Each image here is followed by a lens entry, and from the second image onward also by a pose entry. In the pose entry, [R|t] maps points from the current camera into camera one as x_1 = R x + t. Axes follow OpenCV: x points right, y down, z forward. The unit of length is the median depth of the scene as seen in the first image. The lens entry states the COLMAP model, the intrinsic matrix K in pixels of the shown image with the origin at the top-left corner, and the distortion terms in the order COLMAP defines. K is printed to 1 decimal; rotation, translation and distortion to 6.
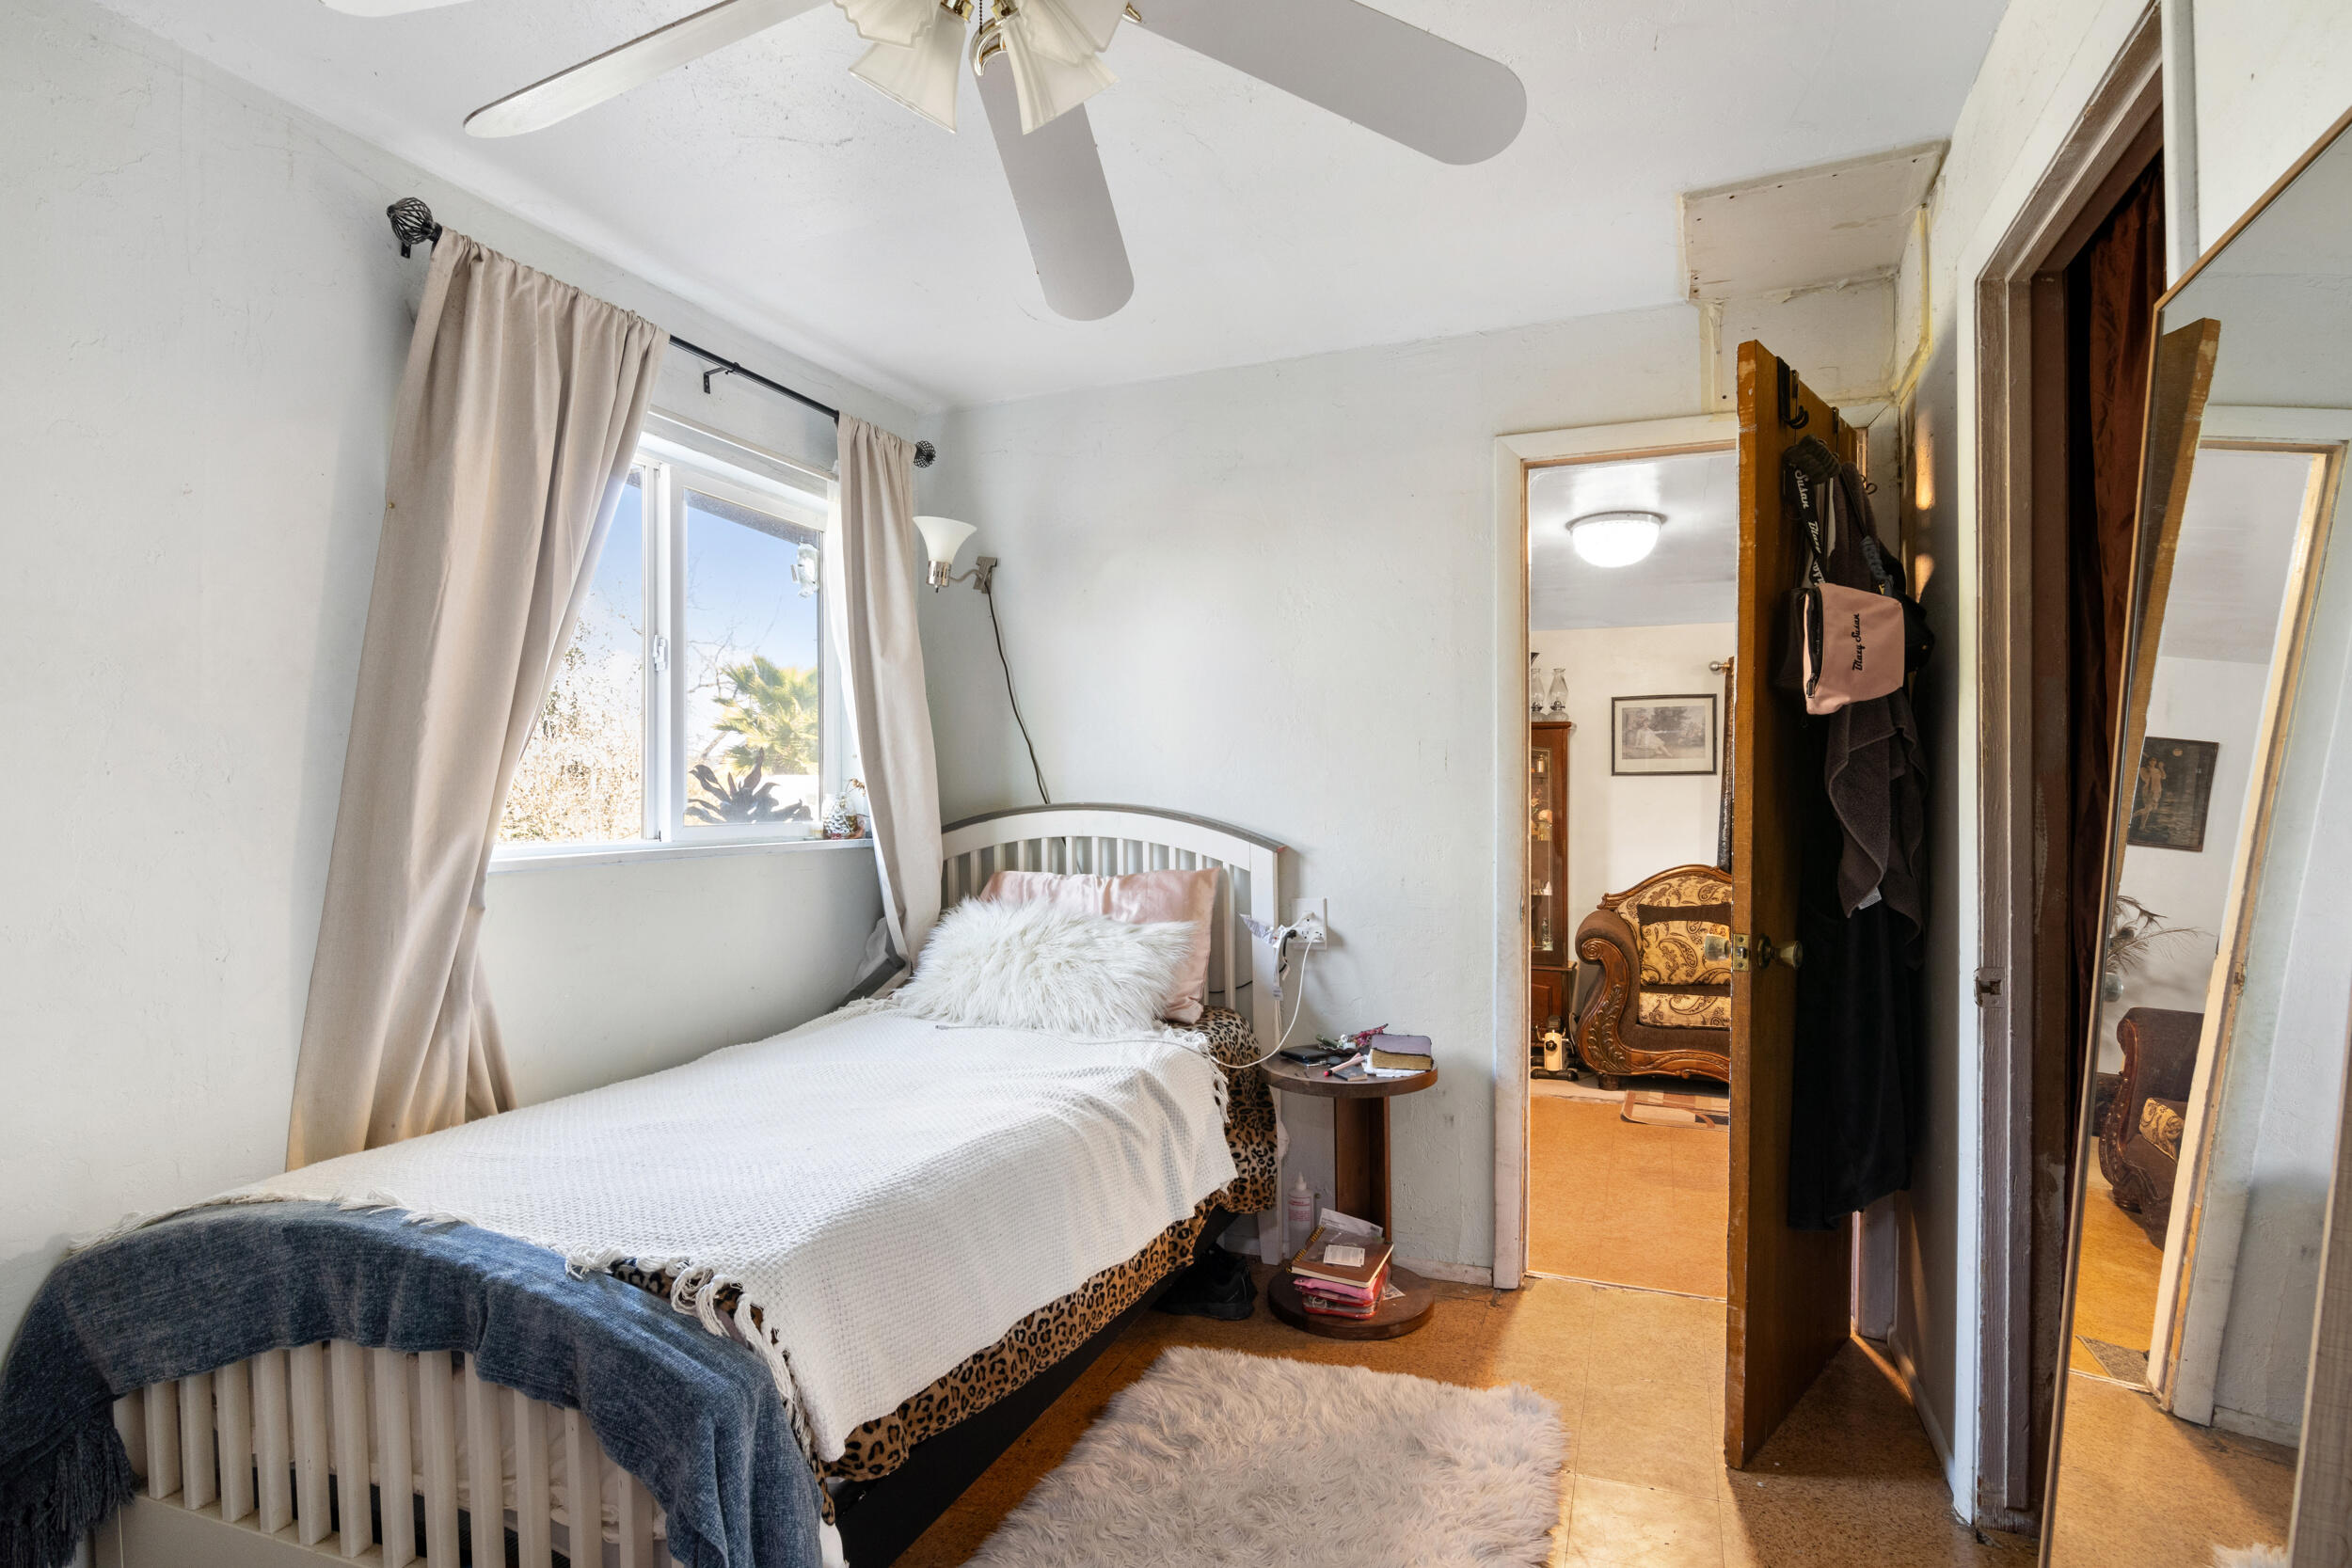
lens RADIAL K [[1215.7, 0, 1188.3], [0, 1215.7, 784.9], [0, 0, 1]] dist [-0.020937, -0.000468]
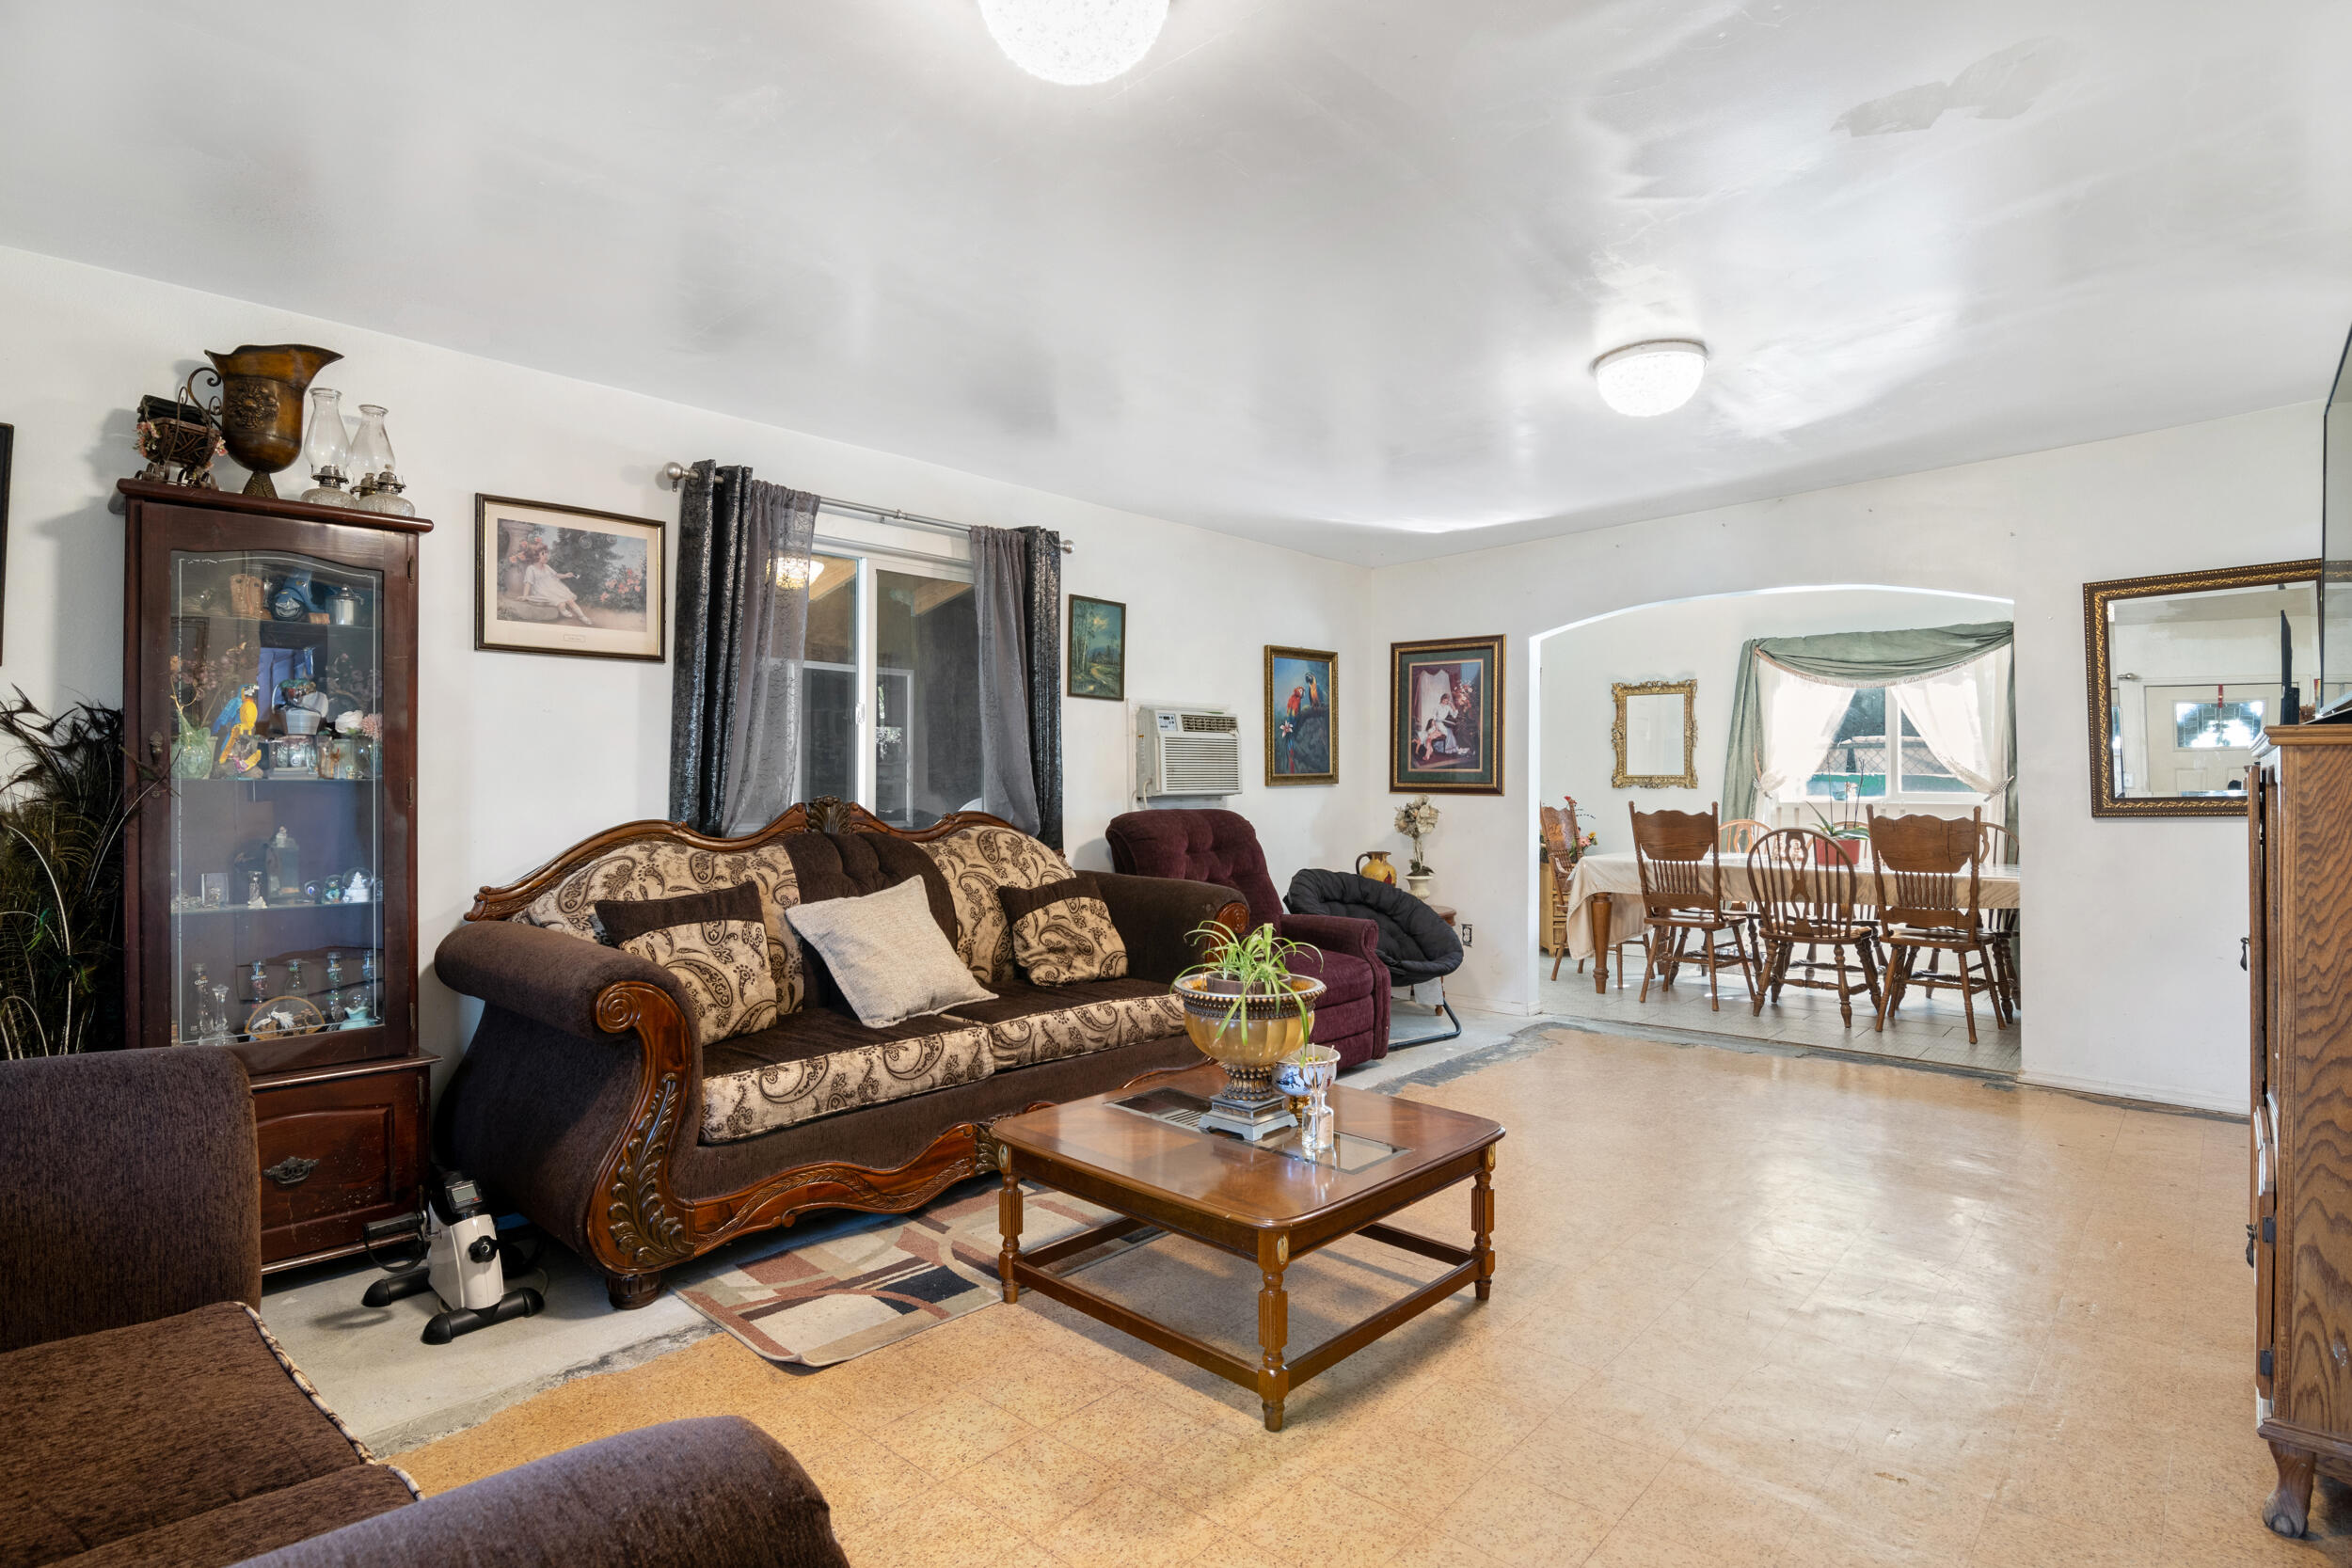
lens RADIAL K [[1215.7, 0, 1176.8], [0, 1215.7, 765.6], [0, 0, 1]] dist [-0.020937, -0.000468]
pose [[0.363354, 0.007967, 0.931617, -0.007966], [-0.005239, 0.999965, -0.006508, 0.046164], [-0.931636, -0.002516, 0.363383, 0.615928]]
